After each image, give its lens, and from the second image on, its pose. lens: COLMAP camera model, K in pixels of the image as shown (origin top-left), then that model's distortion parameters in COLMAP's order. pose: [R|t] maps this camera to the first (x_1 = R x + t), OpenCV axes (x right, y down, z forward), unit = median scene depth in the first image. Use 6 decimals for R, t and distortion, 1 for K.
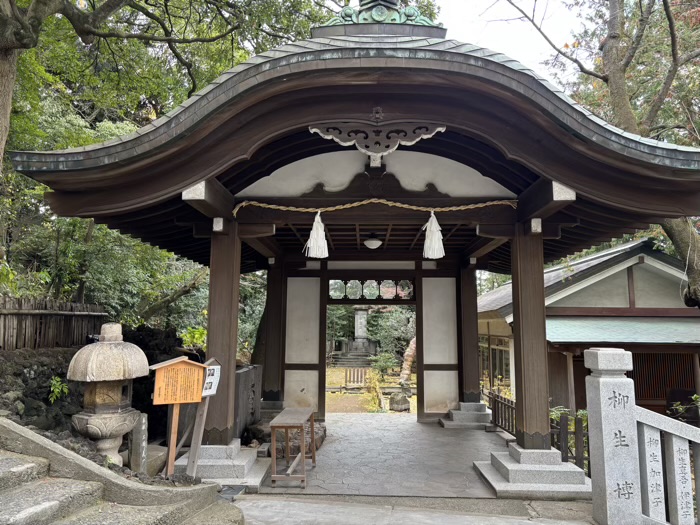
lens RADIAL K [[525.8, 0, 350.4], [0, 525.8, 258.8], [0, 0, 1]] dist [0.011582, 0.000587]
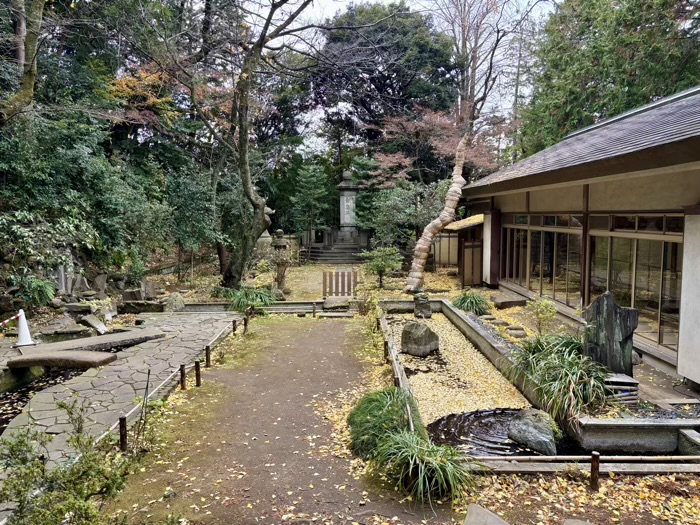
lens RADIAL K [[525.8, 0, 349.5], [0, 525.8, 262.2], [0, 0, 1]] dist [0.011582, 0.000587]
pose [[0.999618, -0.020193, 0.018853, 0.008464], [0.015752, 0.977248, 0.211512, 0.054719], [-0.022695, -0.211134, 0.977194, 0.331414]]
